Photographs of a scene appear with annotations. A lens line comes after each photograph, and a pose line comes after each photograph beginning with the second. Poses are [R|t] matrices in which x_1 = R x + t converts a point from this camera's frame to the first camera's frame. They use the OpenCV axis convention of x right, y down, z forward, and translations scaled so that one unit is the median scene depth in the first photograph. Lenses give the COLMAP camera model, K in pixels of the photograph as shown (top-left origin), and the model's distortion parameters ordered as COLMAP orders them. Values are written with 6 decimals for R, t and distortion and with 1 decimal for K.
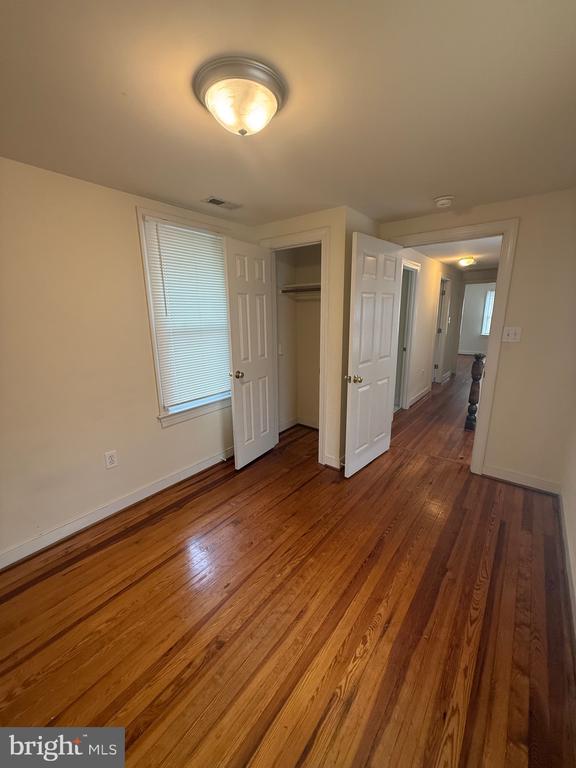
lens RADIAL K [[307.5, 0, 288.3], [0, 307.5, 384.0], [0, 0, 1]] dist [0.000700, -0.000175]
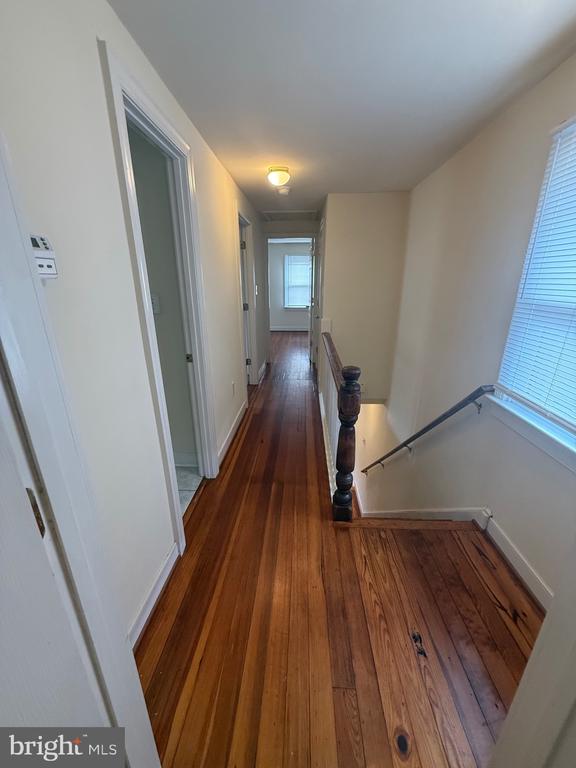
lens RADIAL K [[307.5, 0, 291.3], [0, 307.5, 387.7], [0, 0, 1]] dist [0.000700, -0.000175]
pose [[0.811788, -0.174846, 0.557161, 0.221931], [0.117381, 0.983506, 0.137614, -0.103251], [-0.572033, -0.046314, 0.818922, 0.505386]]
